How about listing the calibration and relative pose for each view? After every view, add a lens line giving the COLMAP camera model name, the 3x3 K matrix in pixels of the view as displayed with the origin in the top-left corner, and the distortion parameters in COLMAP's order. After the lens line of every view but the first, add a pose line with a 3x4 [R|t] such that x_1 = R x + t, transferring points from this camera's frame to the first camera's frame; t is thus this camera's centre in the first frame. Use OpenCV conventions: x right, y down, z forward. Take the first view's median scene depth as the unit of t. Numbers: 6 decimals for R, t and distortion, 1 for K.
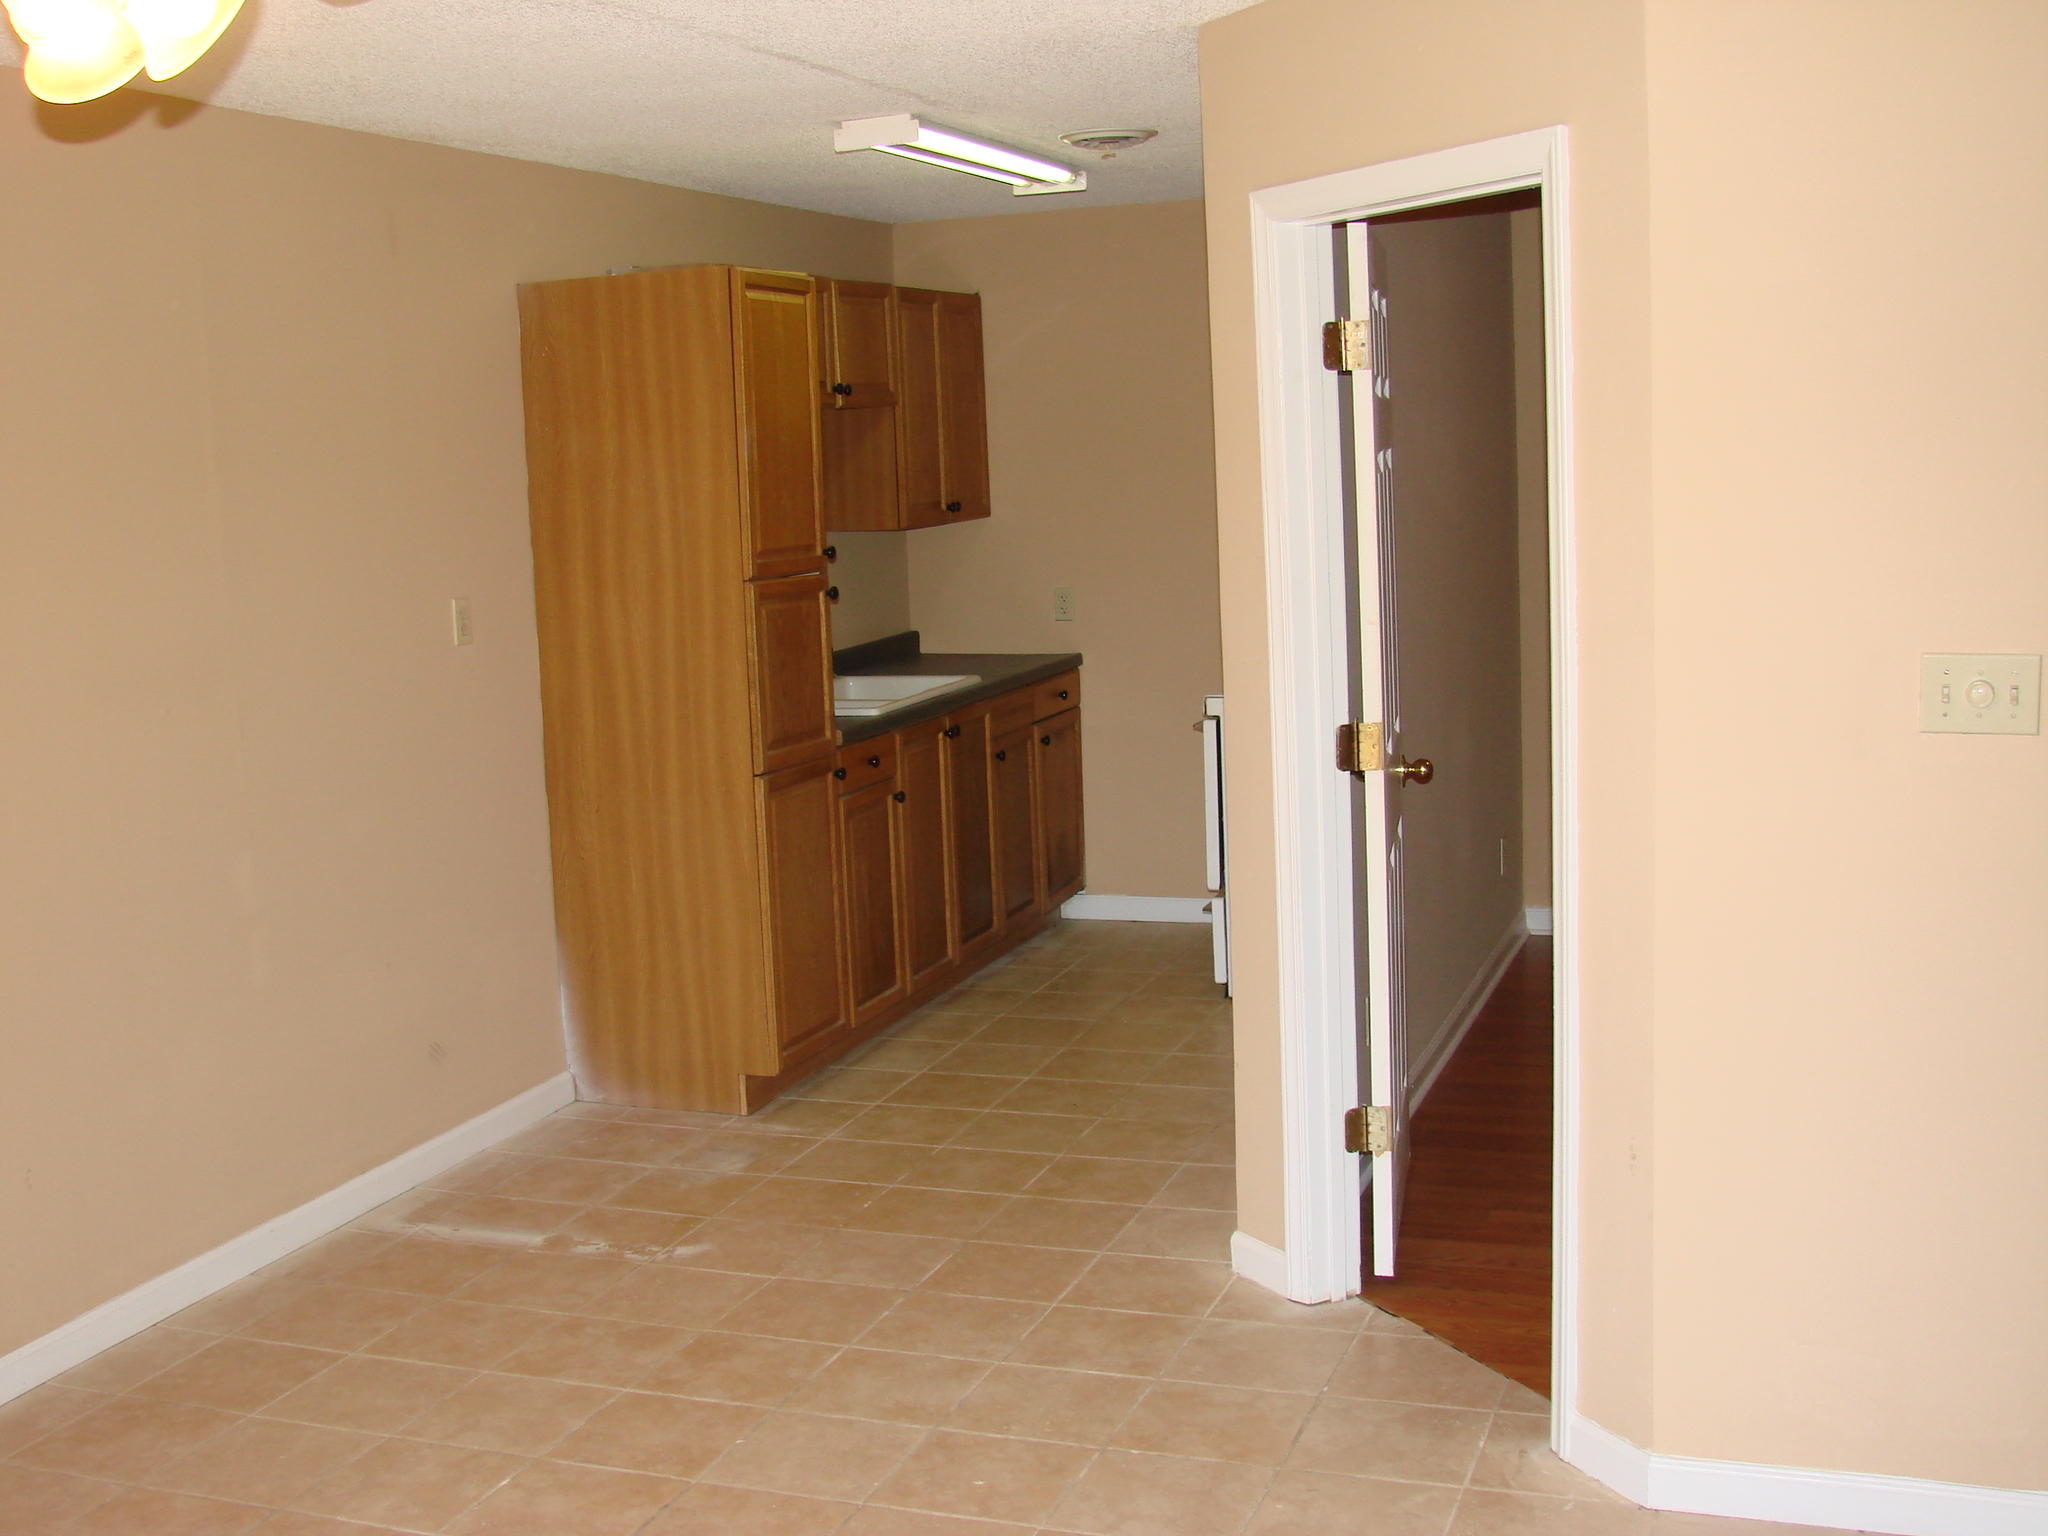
lens RADIAL K [[2348.6, 0, 1024.0], [0, 2348.6, 768.0], [0, 0, 1]] dist [-0.203558, 0.366659]
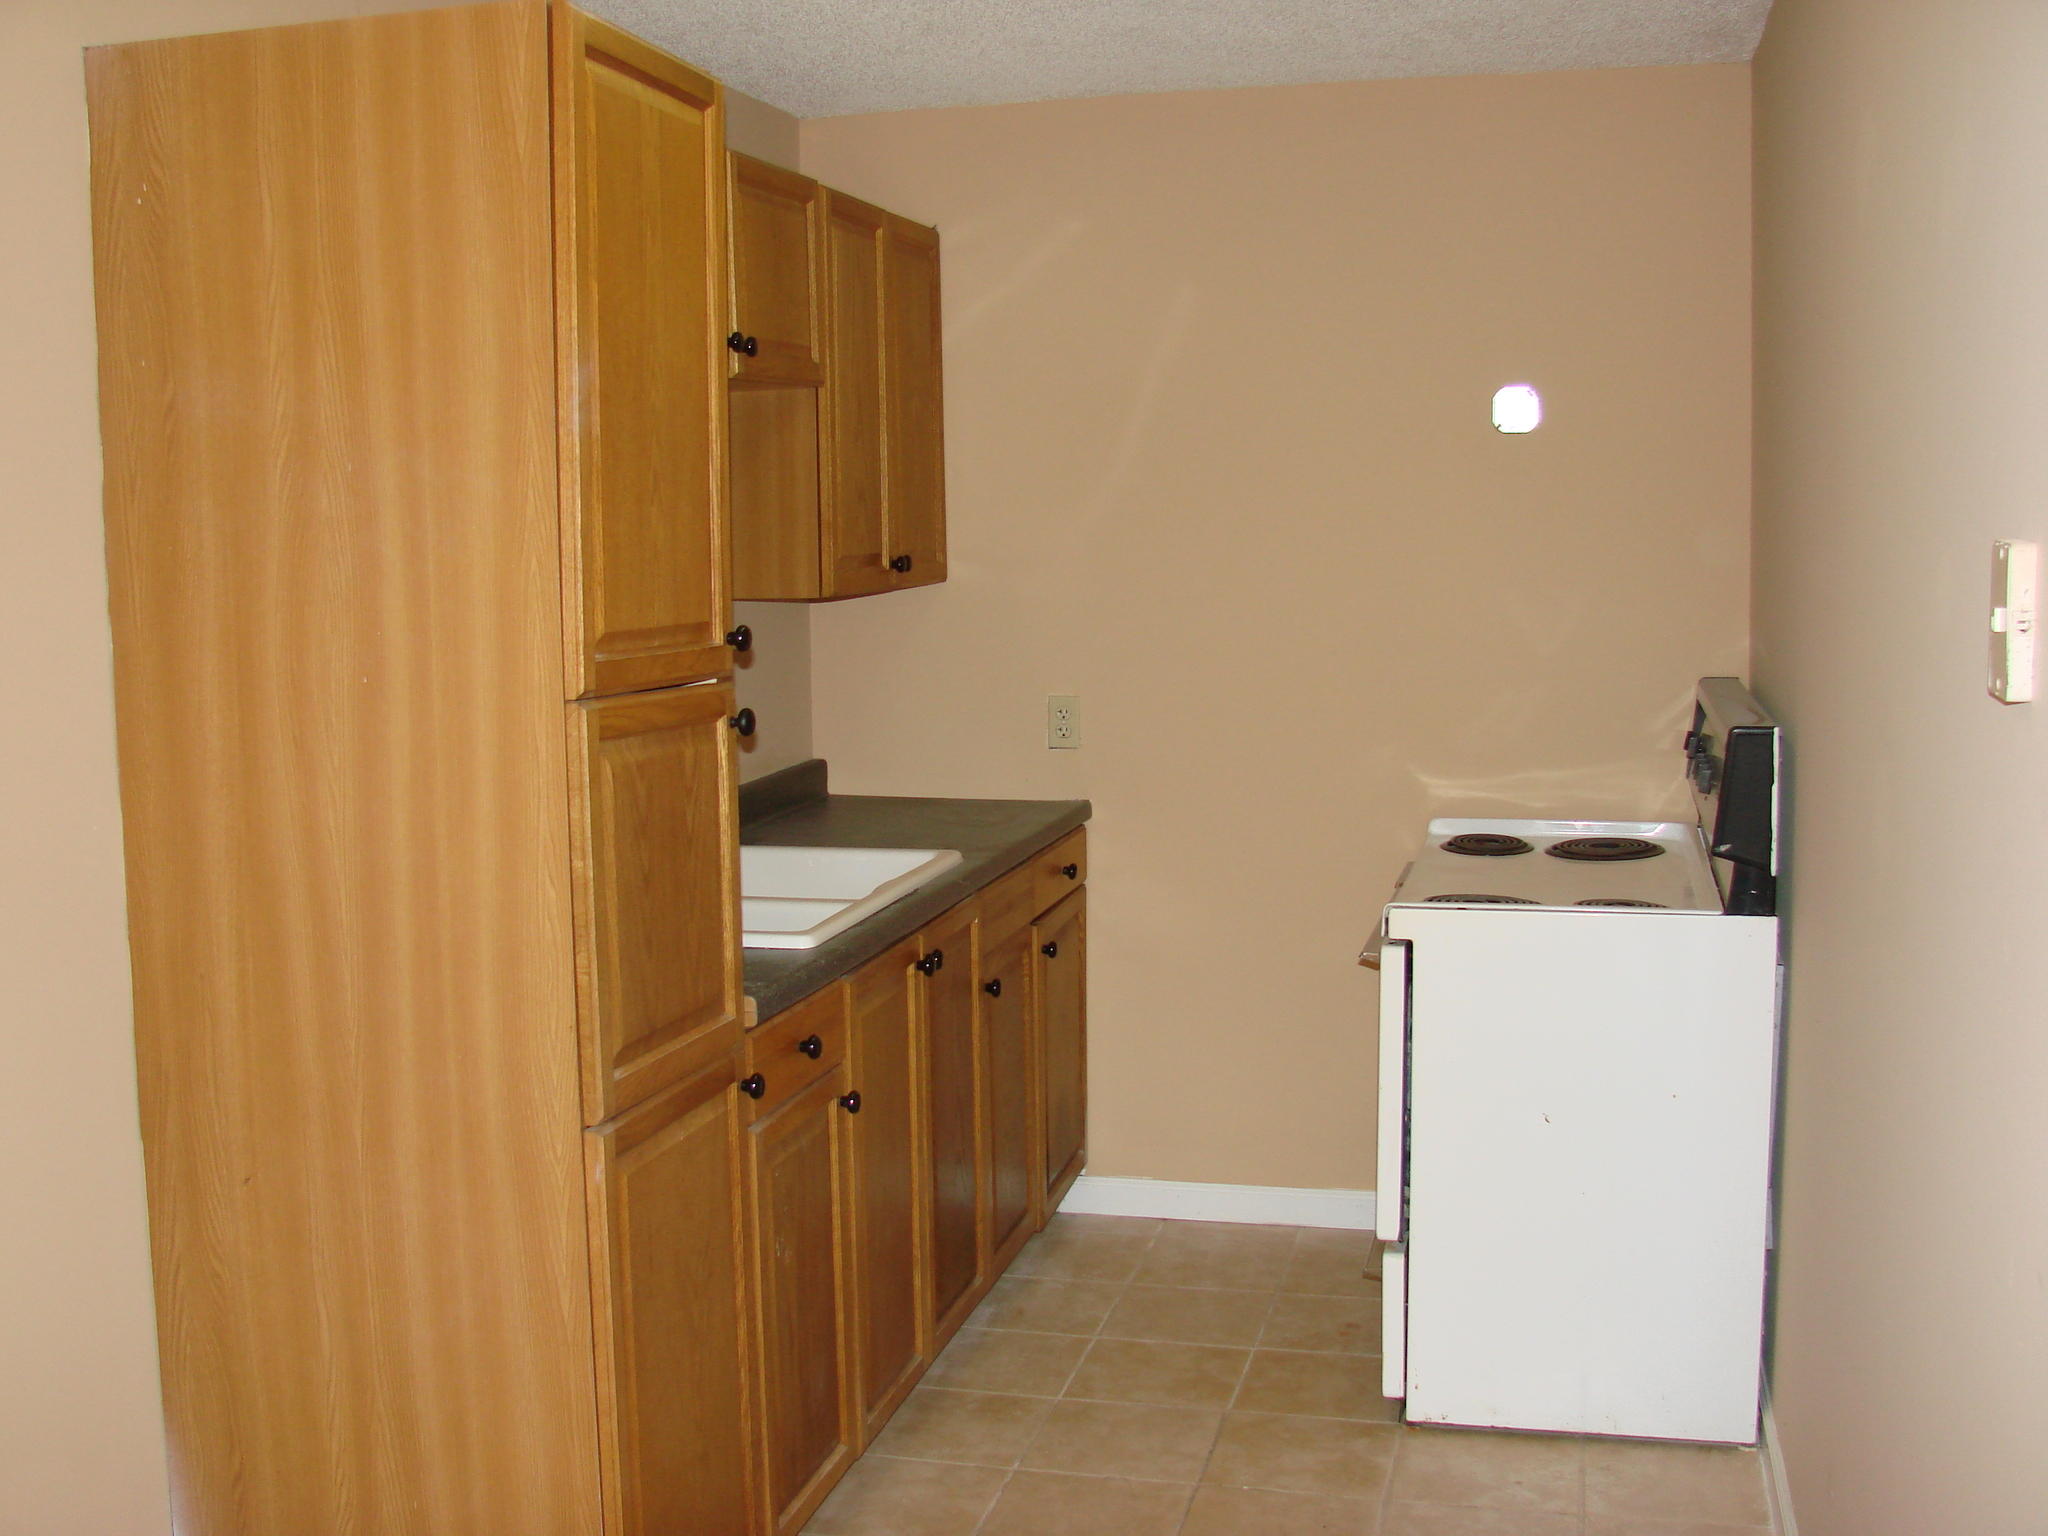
lens RADIAL K [[2210.9, 0, 1014.1], [0, 2210.9, 765.3], [0, 0, 1]] dist [-0.218167, 0.273125]
pose [[0.995225, 0.012468, 0.096811, -0.068720], [-0.009437, 0.999453, -0.031700, -0.050742], [-0.097153, 0.030635, 0.994798, 0.527720]]
